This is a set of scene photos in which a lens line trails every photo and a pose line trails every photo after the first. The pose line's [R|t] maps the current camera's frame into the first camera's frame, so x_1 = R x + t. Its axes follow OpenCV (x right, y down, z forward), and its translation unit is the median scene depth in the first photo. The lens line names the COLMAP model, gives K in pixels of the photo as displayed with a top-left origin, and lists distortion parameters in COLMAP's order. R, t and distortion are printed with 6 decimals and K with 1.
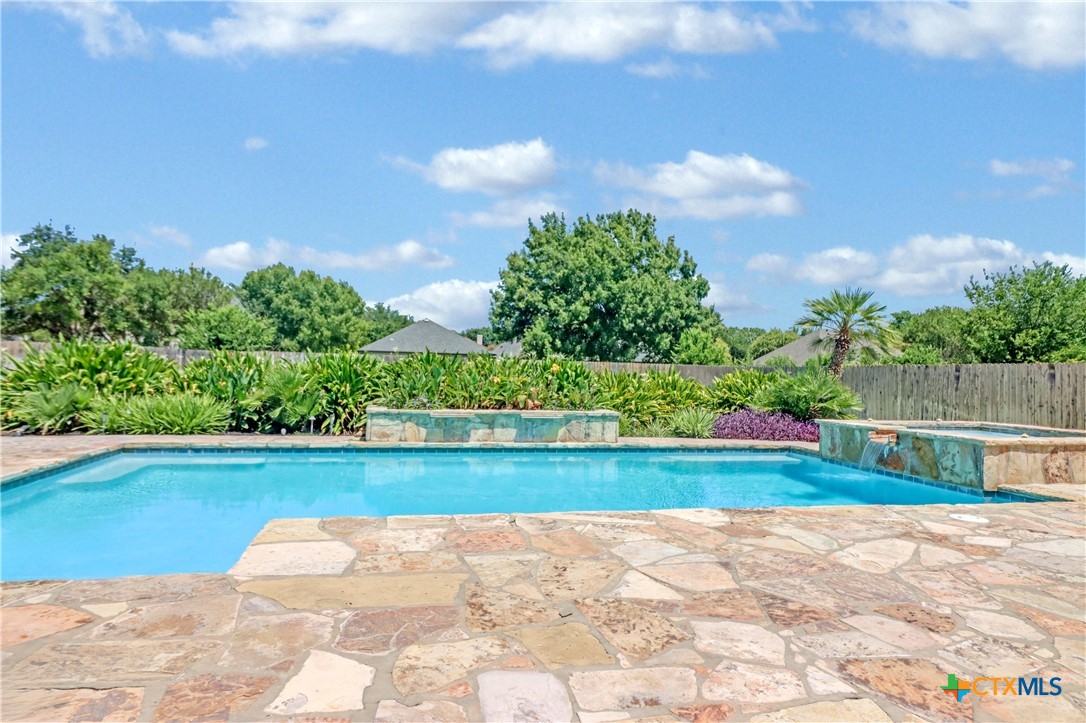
lens RADIAL K [[658.0, 0, 542.1], [0, 658.0, 350.0], [0, 0, 1]] dist [0.003516, -0.007626]
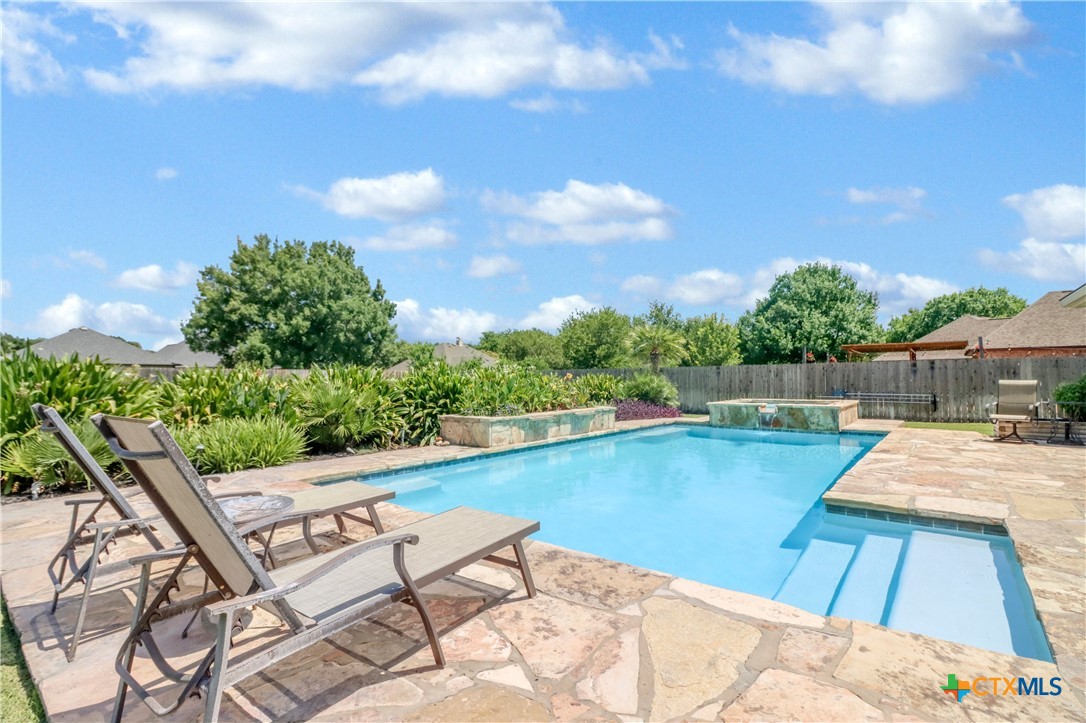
lens RADIAL K [[512.5, 0, 542.4], [0, 512.5, 342.4], [0, 0, 1]] dist [-0.000892, -0.002803]
pose [[0.778440, 0.012394, 0.627597, -0.204631], [0.006423, 0.999595, -0.027707, -0.003487], [-0.627687, 0.025599, 0.778045, 0.074977]]
